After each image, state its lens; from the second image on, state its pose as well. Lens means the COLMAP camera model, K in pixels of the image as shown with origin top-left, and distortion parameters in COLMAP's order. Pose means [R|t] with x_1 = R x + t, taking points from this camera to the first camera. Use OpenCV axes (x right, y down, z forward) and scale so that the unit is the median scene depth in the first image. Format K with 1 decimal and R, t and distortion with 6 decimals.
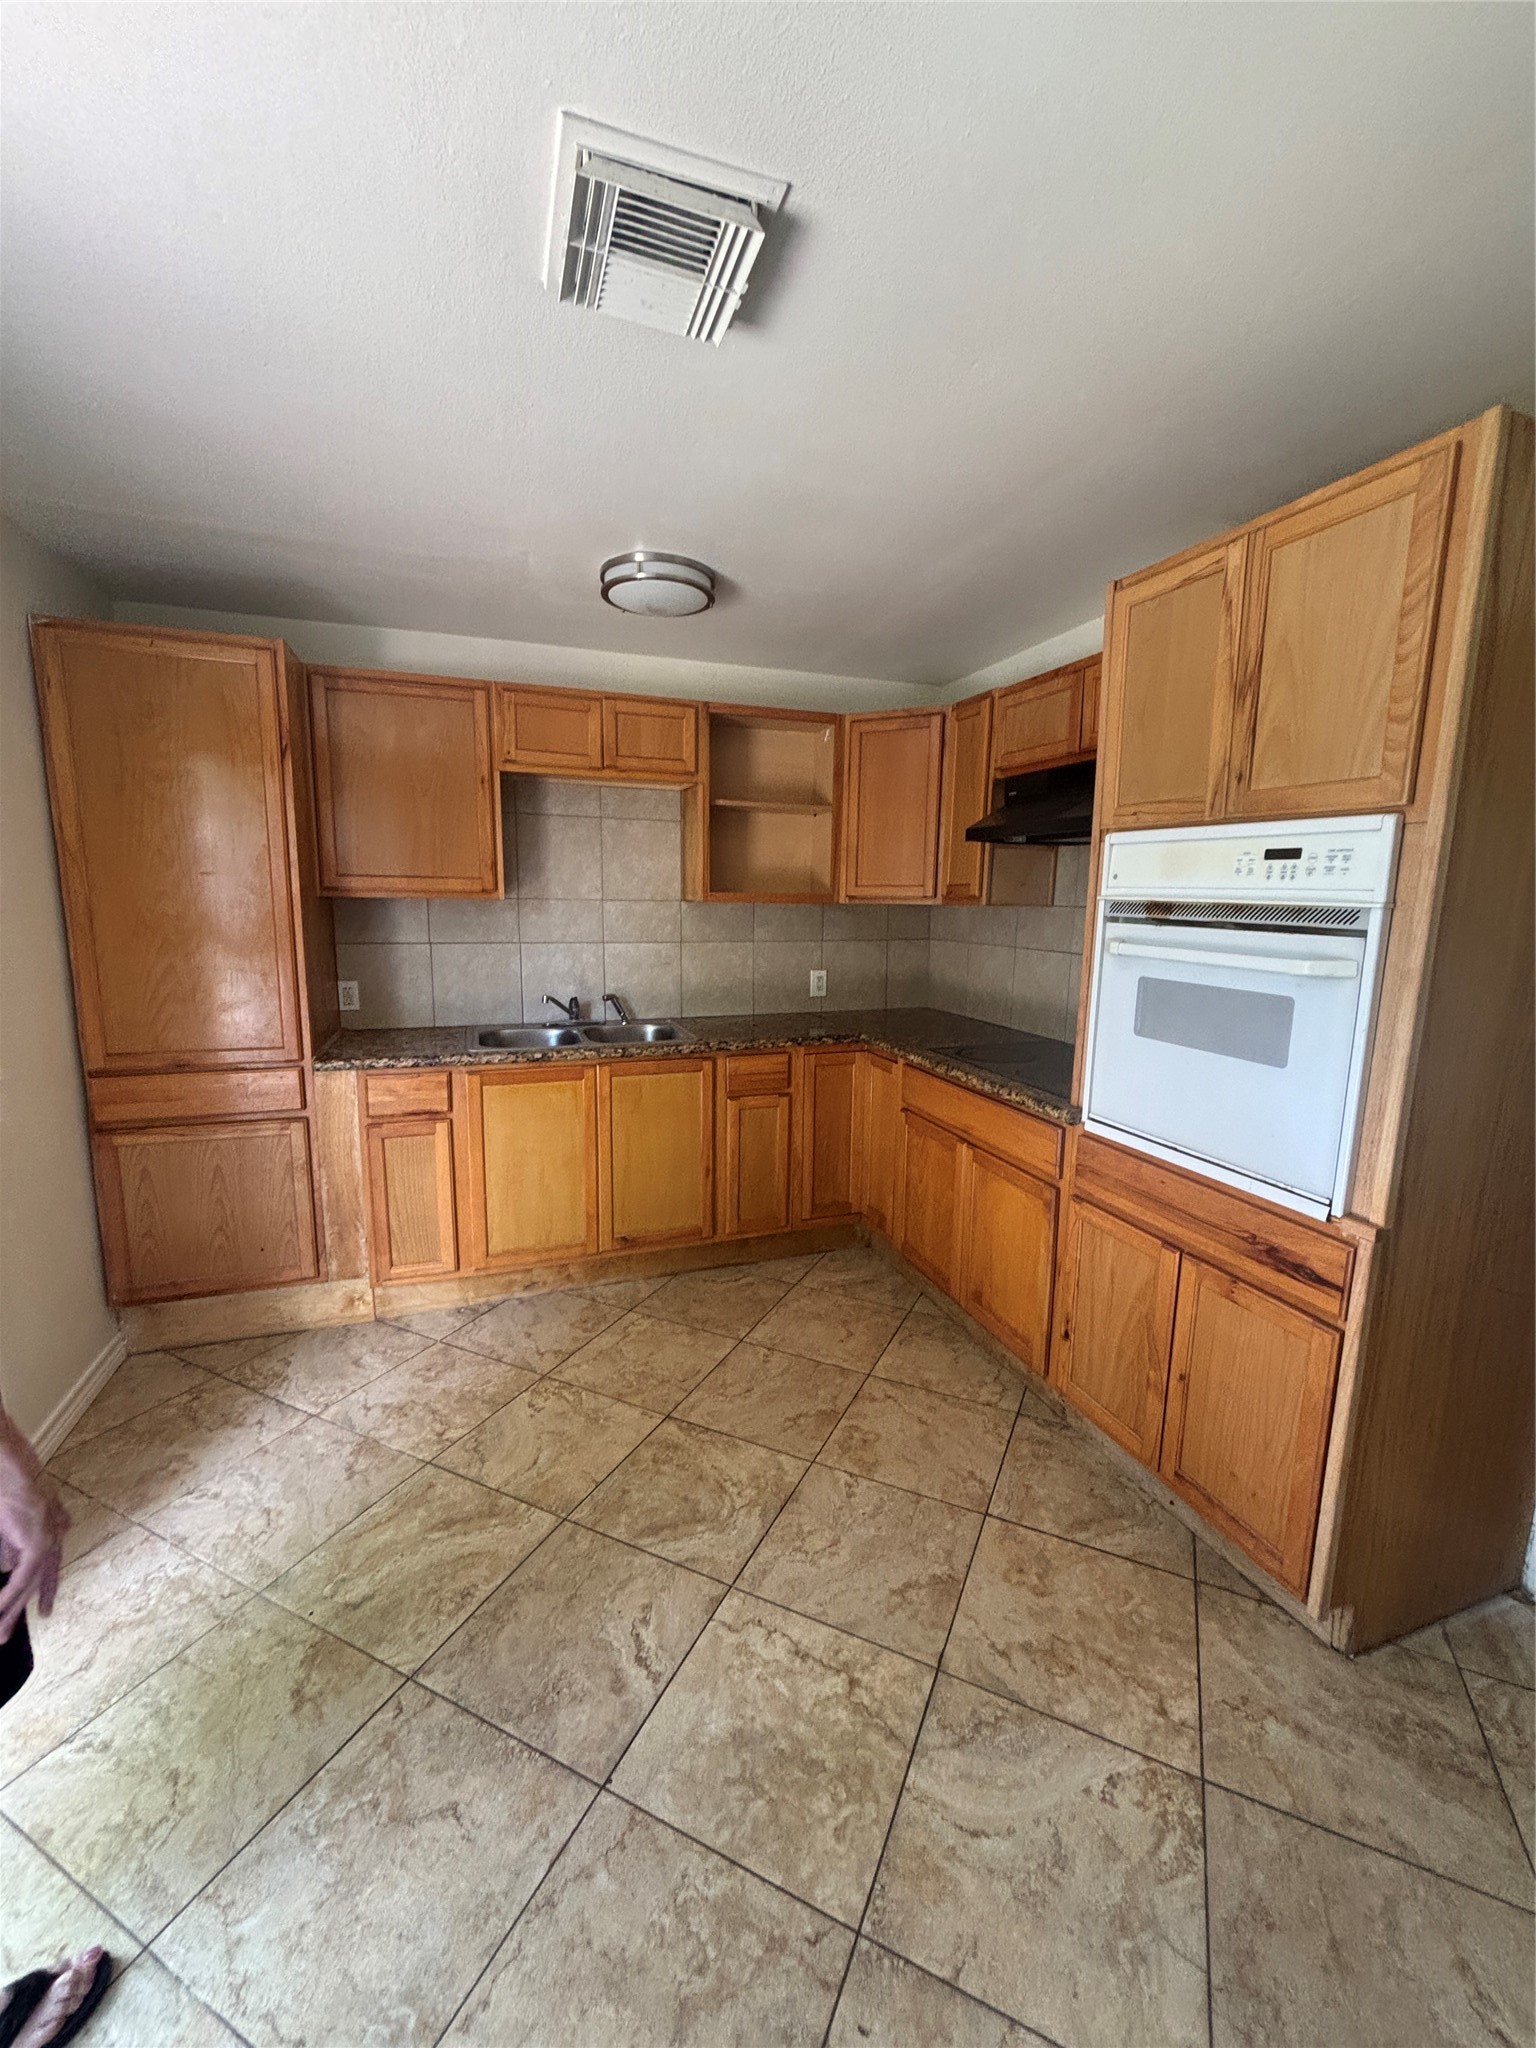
lens RADIAL K [[822.4, 0, 782.5], [0, 822.4, 1024.1], [0, 0, 1]] dist [-0.007735, 0.004174]
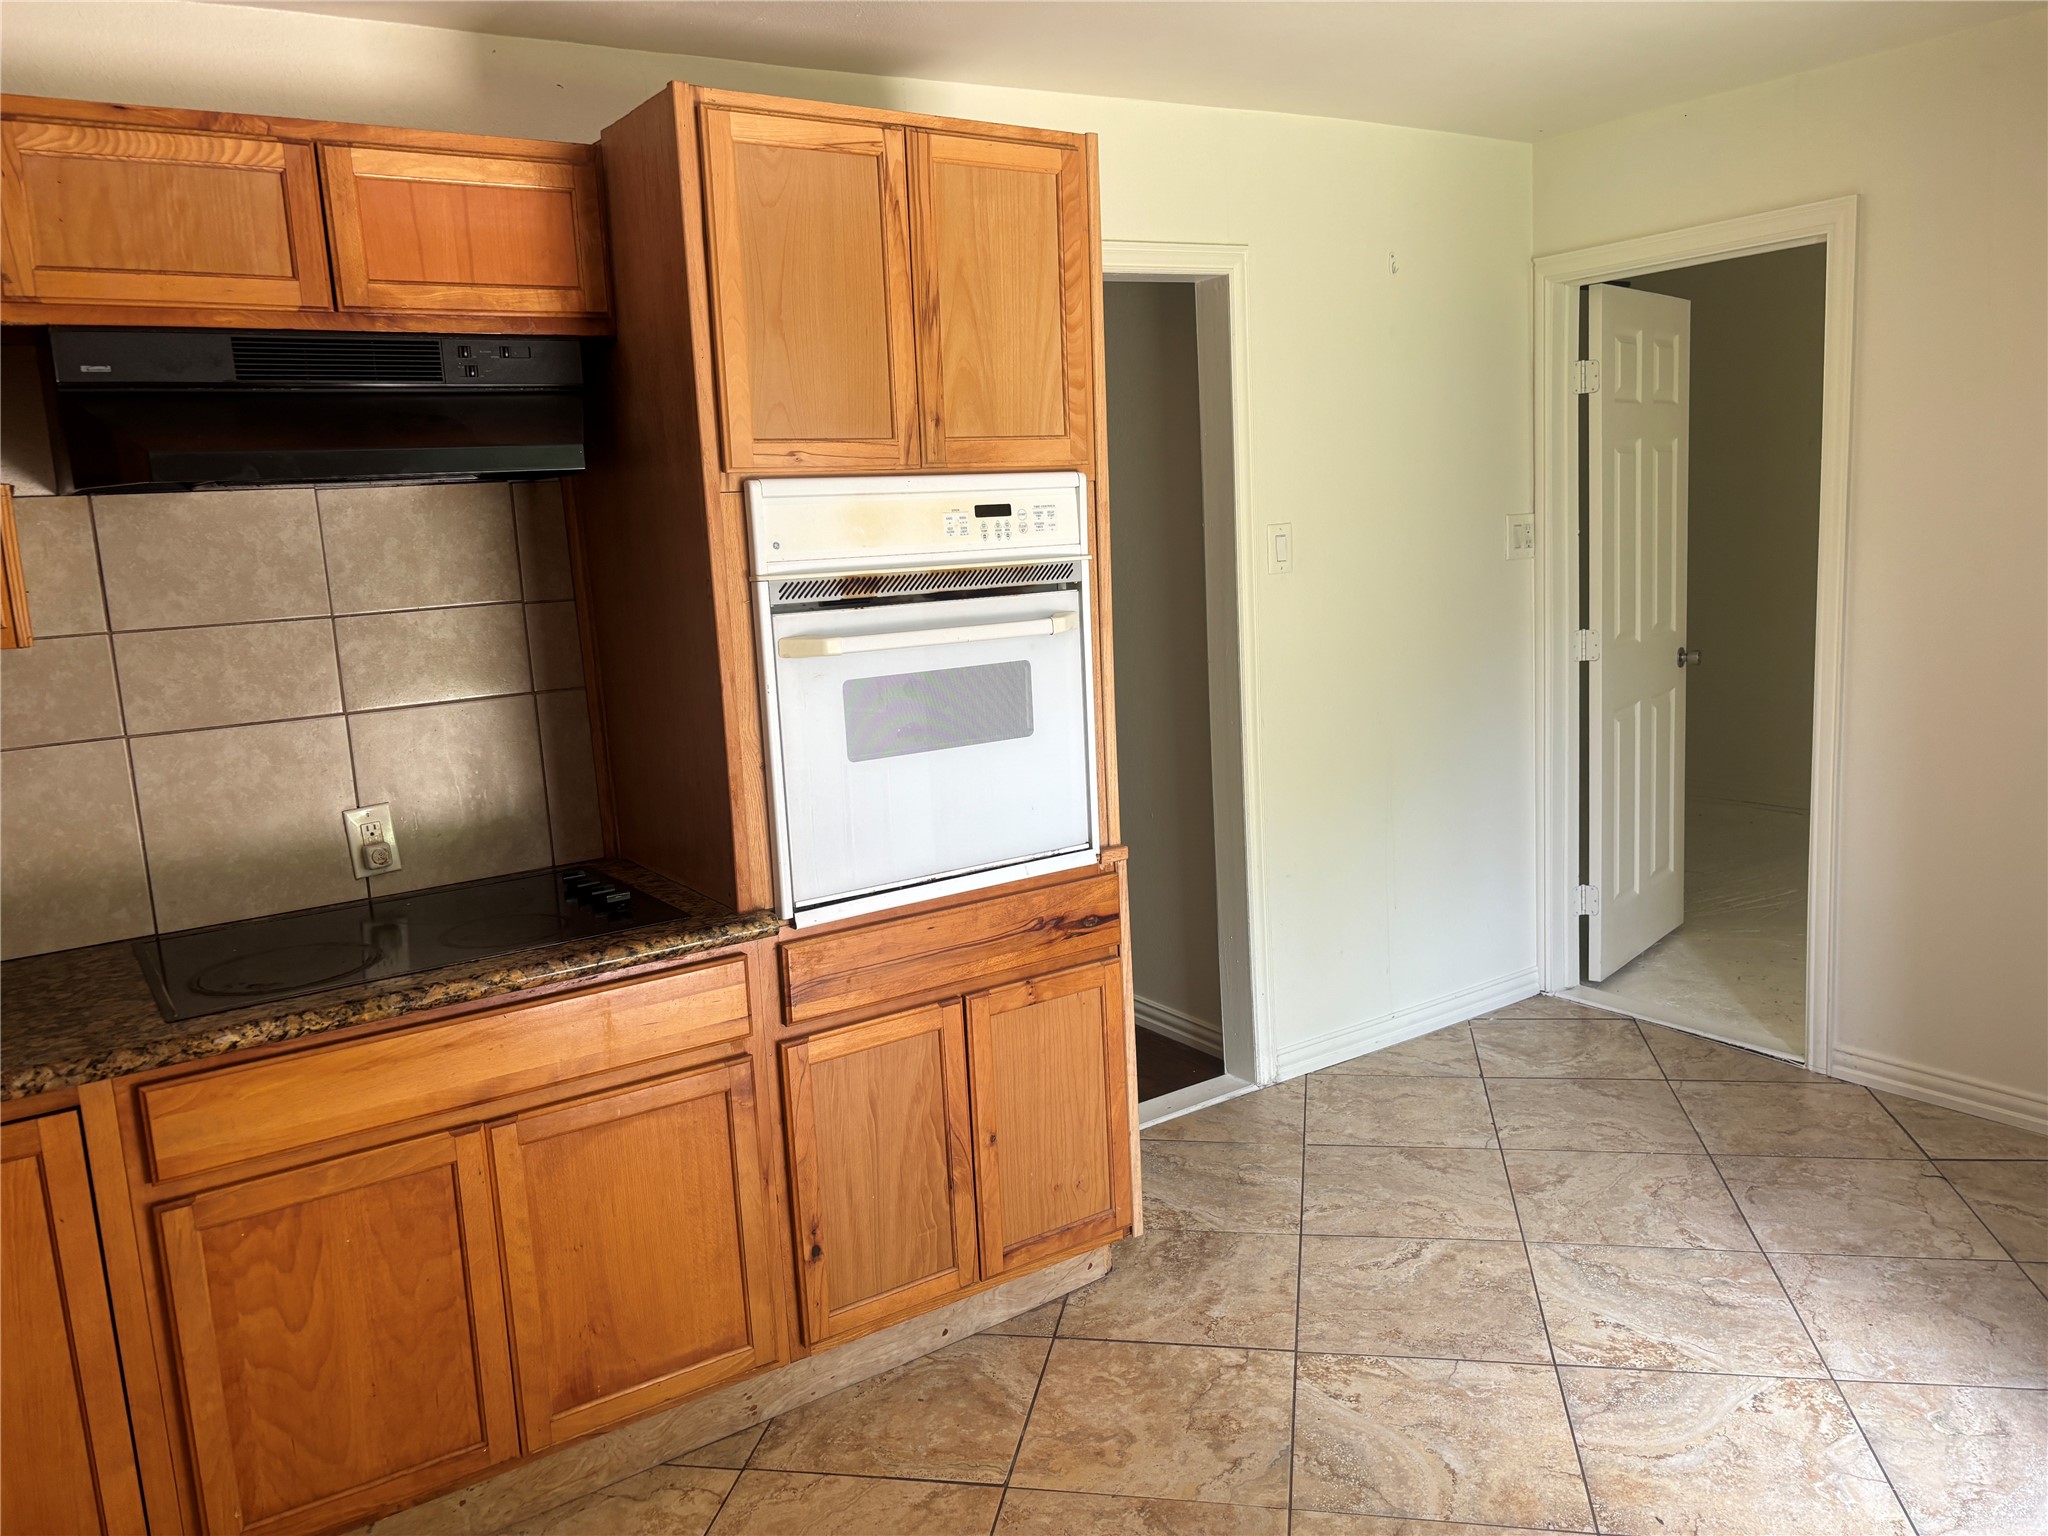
lens RADIAL K [[1537.5, 0, 983.9], [0, 1537.5, 782.8], [0, 0, 1]] dist [0.046647, -0.054614]
pose [[-0.224907, -0.166300, 0.960084, -0.717222], [0.205052, 0.955185, 0.213486, -0.187269], [-0.952560, 0.244882, -0.180728, 0.912467]]
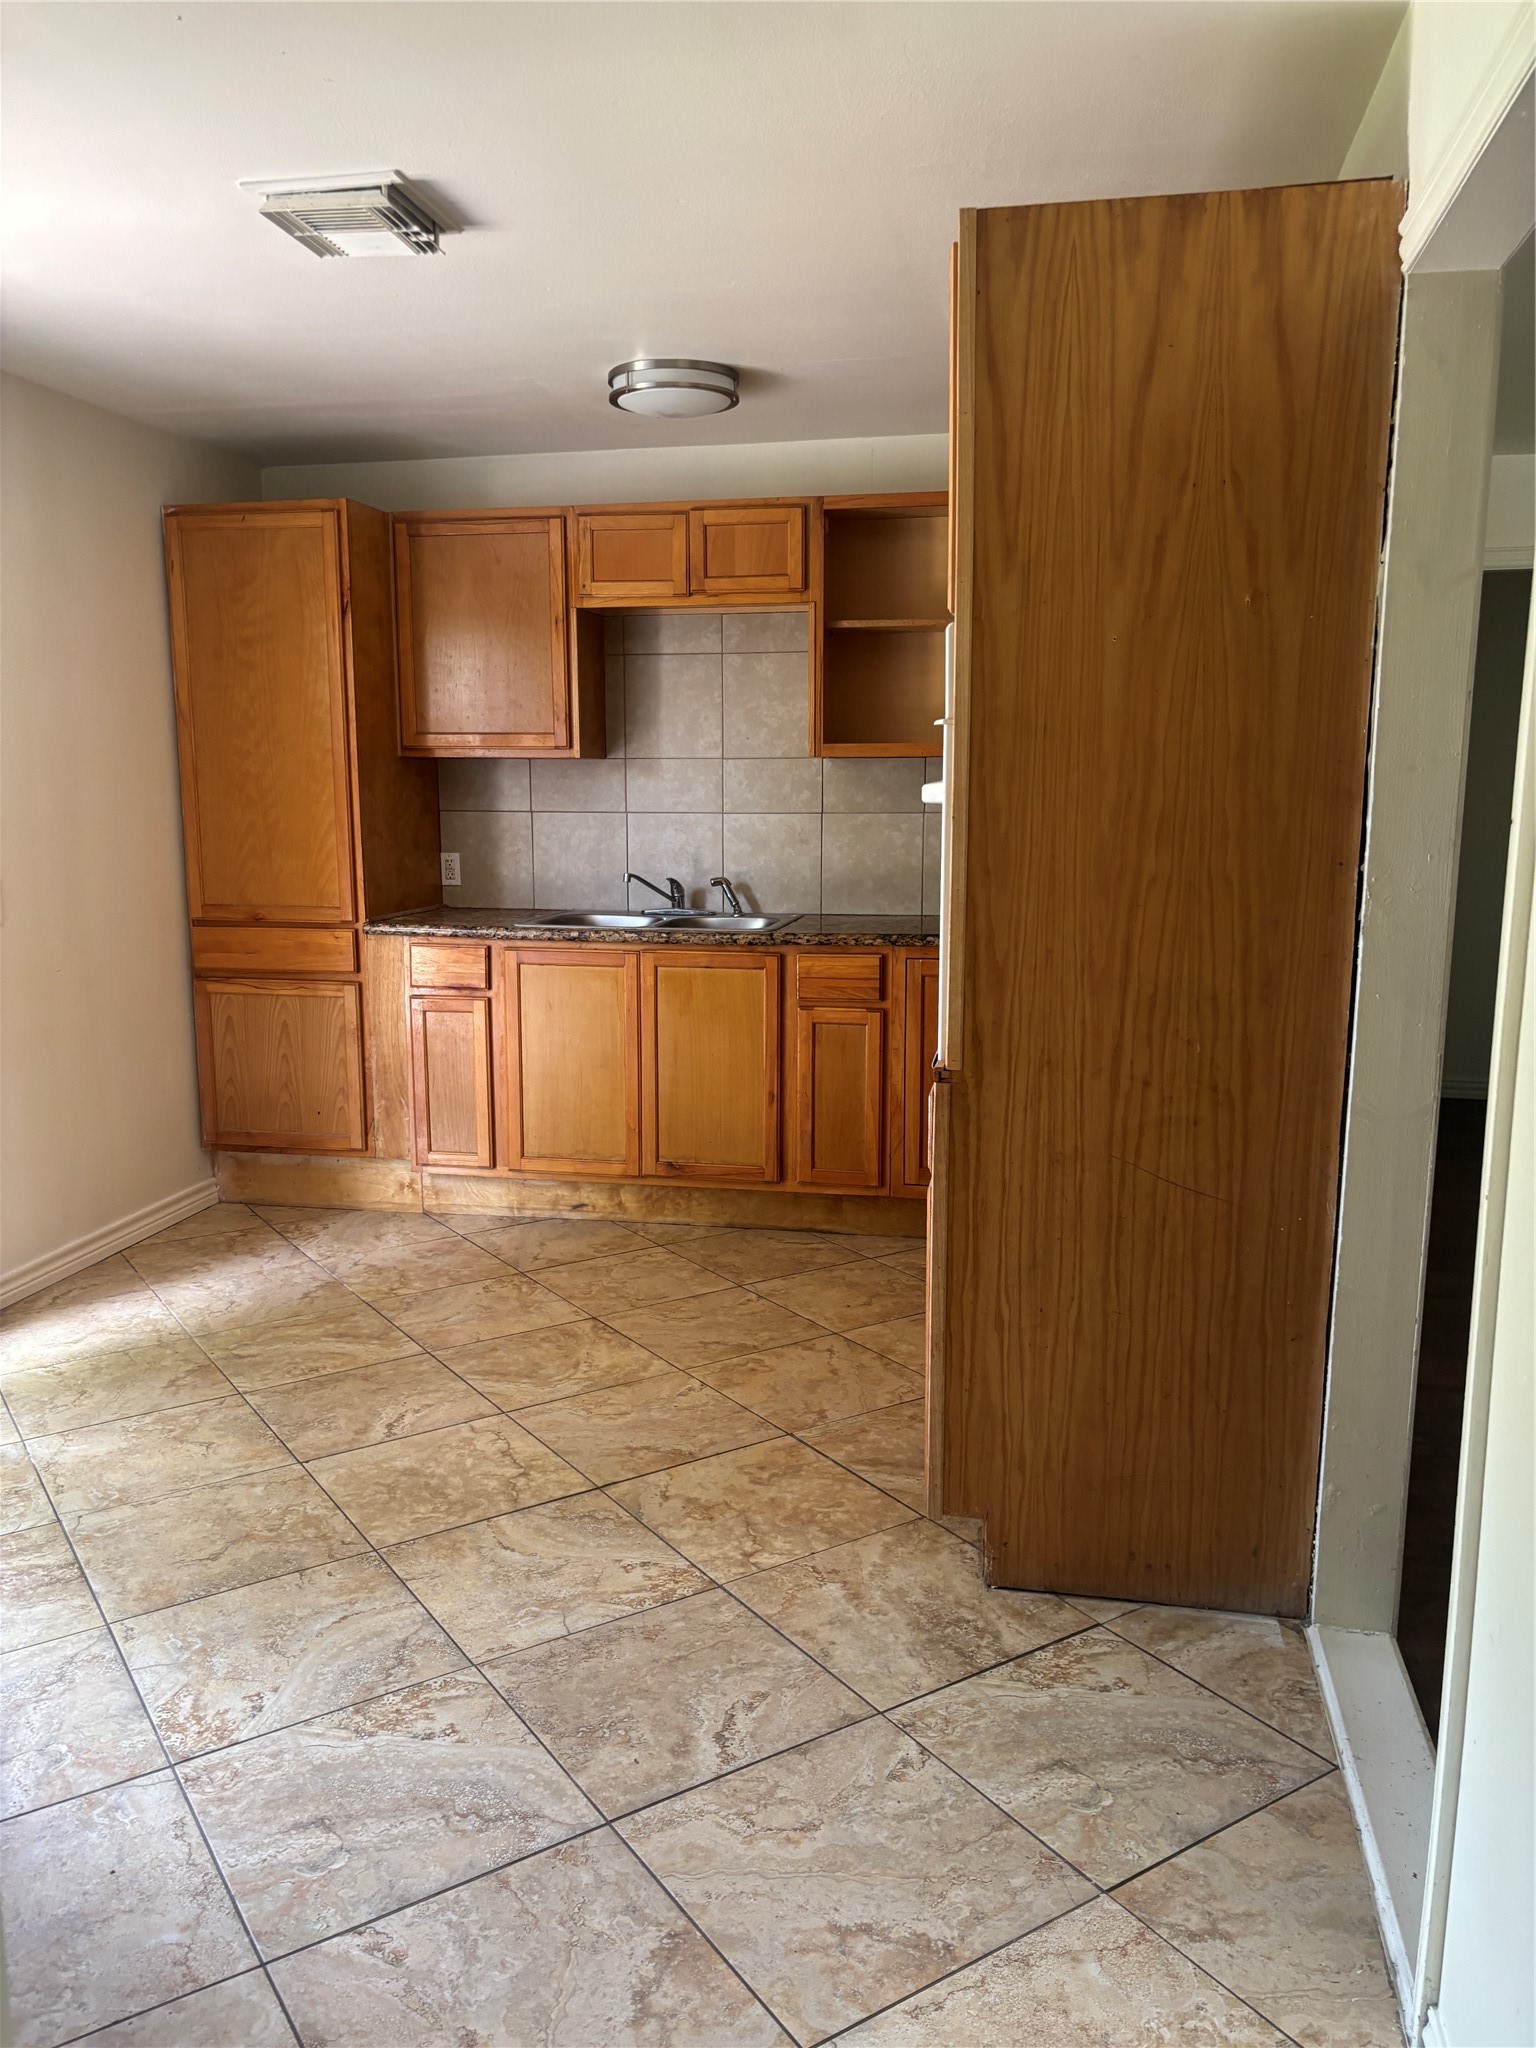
lens RADIAL K [[1537.5, 0, 764.0], [0, 1537.5, 1028.9], [0, 0, 1]] dist [0.046647, -0.054614]
pose [[0.854419, 0.067475, -0.515185, 0.863857], [-0.065899, 0.997598, 0.021367, 0.108416], [0.515389, 0.015694, 0.856813, -0.359331]]
